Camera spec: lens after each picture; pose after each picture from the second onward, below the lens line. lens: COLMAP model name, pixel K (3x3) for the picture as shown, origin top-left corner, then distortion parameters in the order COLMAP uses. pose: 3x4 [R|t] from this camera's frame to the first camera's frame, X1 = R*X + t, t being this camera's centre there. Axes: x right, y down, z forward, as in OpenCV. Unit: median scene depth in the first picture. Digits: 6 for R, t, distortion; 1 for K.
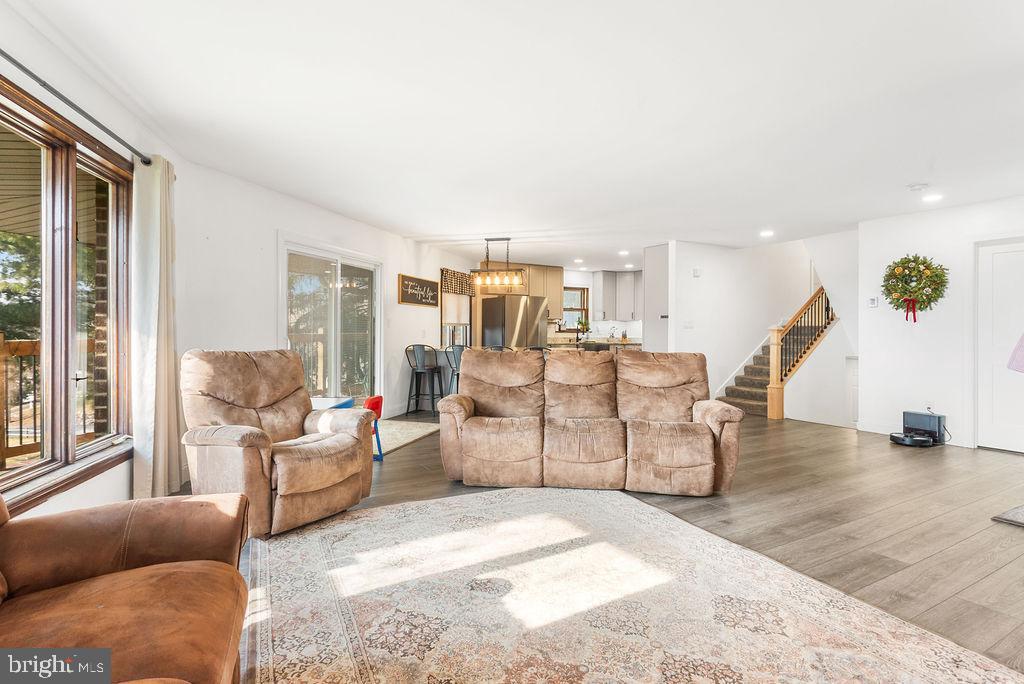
lens RADIAL K [[512.8, 0, 506.9], [0, 512.8, 310.8], [0, 0, 1]] dist [-0.001388, -0.000135]
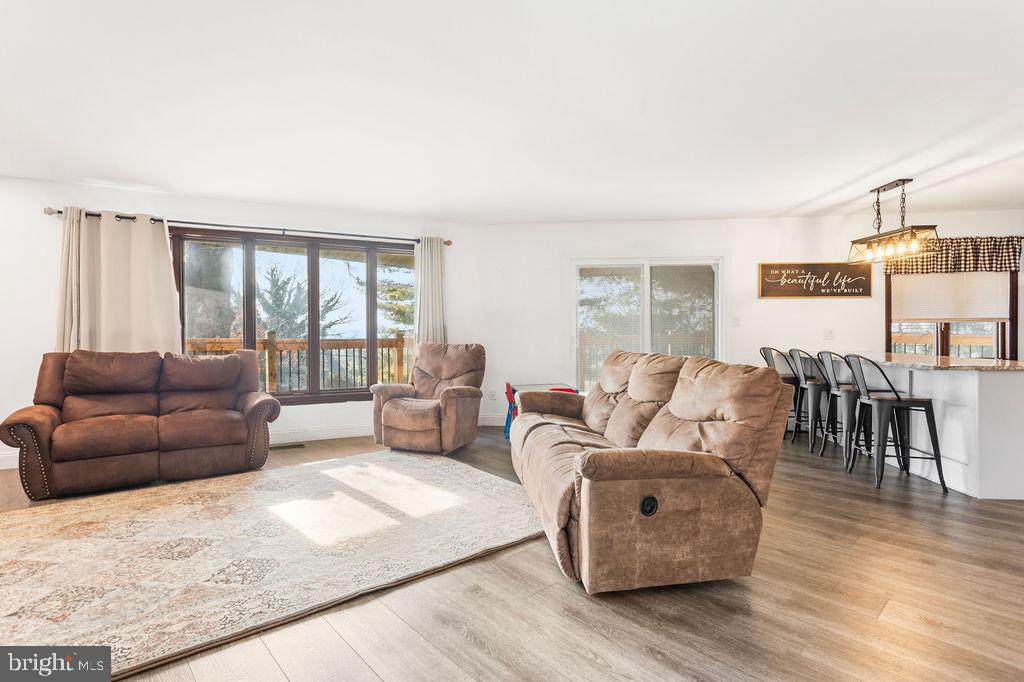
lens RADIAL K [[503.8, 0, 501.4], [0, 503.8, 325.4], [0, 0, 1]] dist [0.002145, 0.000318]
pose [[0.202365, -0.015937, -0.979180, 0.499275], [0.040530, 0.999147, -0.007886, 0.018740], [0.978471, -0.038090, 0.202838, 0.393341]]
